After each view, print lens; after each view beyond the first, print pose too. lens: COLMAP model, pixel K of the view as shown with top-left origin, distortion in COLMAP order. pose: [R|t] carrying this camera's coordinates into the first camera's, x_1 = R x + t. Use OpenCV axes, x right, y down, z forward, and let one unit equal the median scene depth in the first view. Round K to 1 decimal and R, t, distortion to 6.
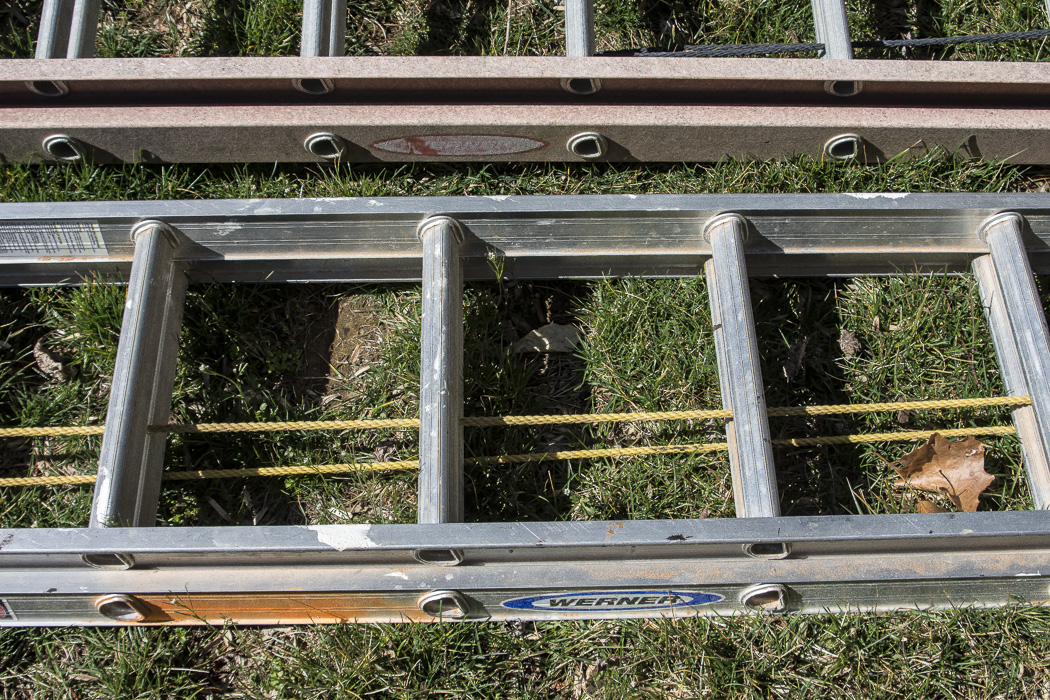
lens RADIAL K [[1323.3, 0, 525.0], [0, 1323.3, 350.0], [0, 0, 1]] dist [-0.062690, -0.011137]
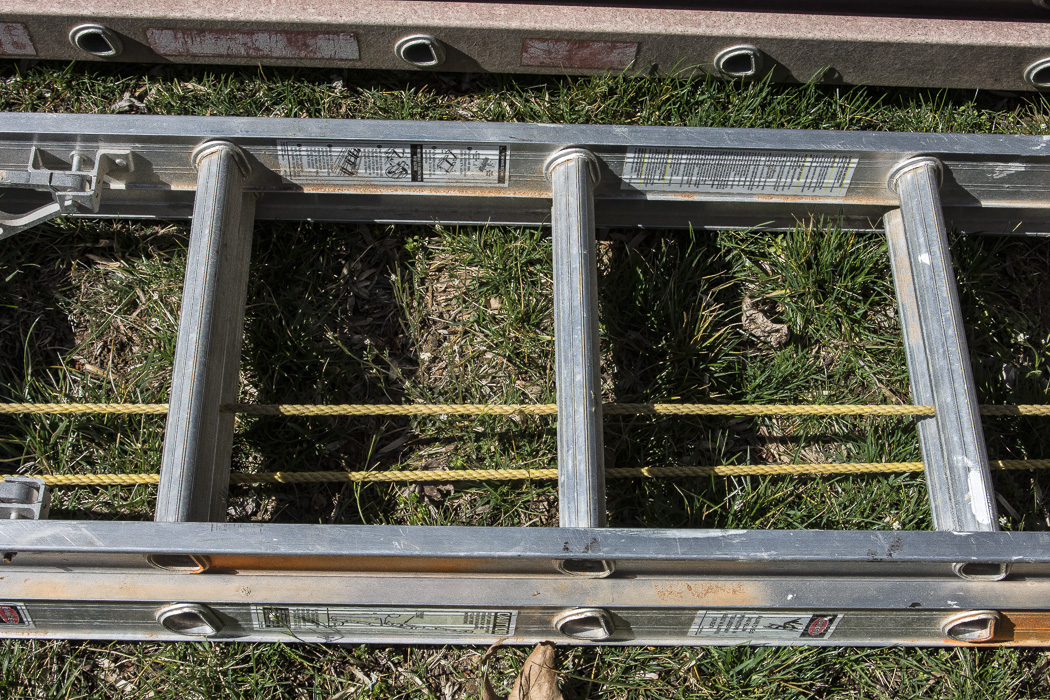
lens RADIAL K [[1635.5, 0, 525.0], [0, 1635.5, 350.0], [0, 0, 1]] dist [-0.044291, -0.081343]
pose [[0.999303, 0.029408, 0.022988, -0.129398], [-0.029910, 0.999315, 0.021792, 0.001973], [-0.022332, -0.022464, 0.999498, -0.004842]]
